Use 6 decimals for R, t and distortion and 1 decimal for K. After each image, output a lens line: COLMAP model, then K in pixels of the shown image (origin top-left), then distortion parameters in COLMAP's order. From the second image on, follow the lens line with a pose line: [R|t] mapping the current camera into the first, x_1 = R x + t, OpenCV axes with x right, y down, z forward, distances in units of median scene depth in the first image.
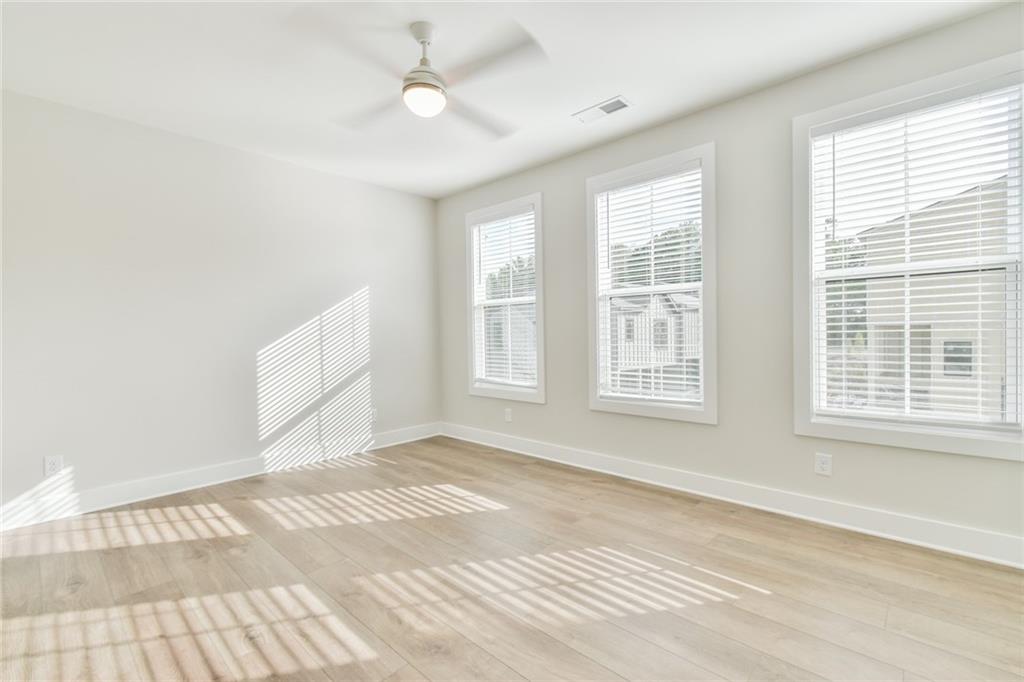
lens RADIAL K [[455.0, 0, 510.6], [0, 455.0, 340.0], [0, 0, 1]] dist [0.003839, 0.000503]
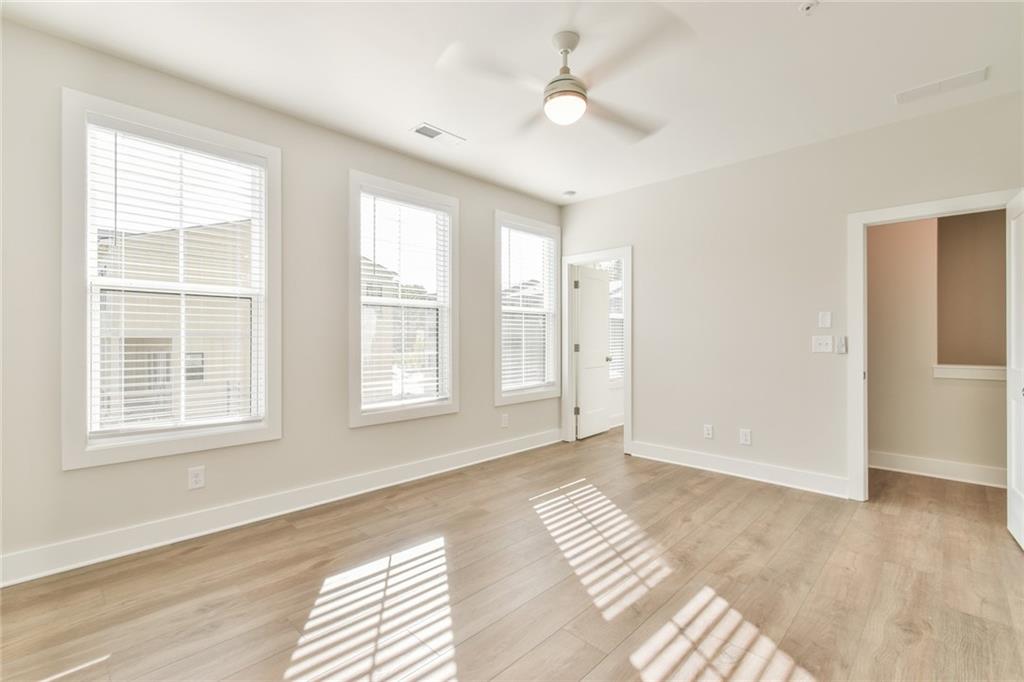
lens RADIAL K [[455.0, 0, 510.6], [0, 455.0, 340.0], [0, 0, 1]] dist [0.003839, 0.000503]
pose [[0.011807, 0.016844, 0.999788, -0.767264], [0.017538, 0.999701, -0.017050, 0.001943], [-0.999776, 0.017736, 0.011508, 0.731115]]
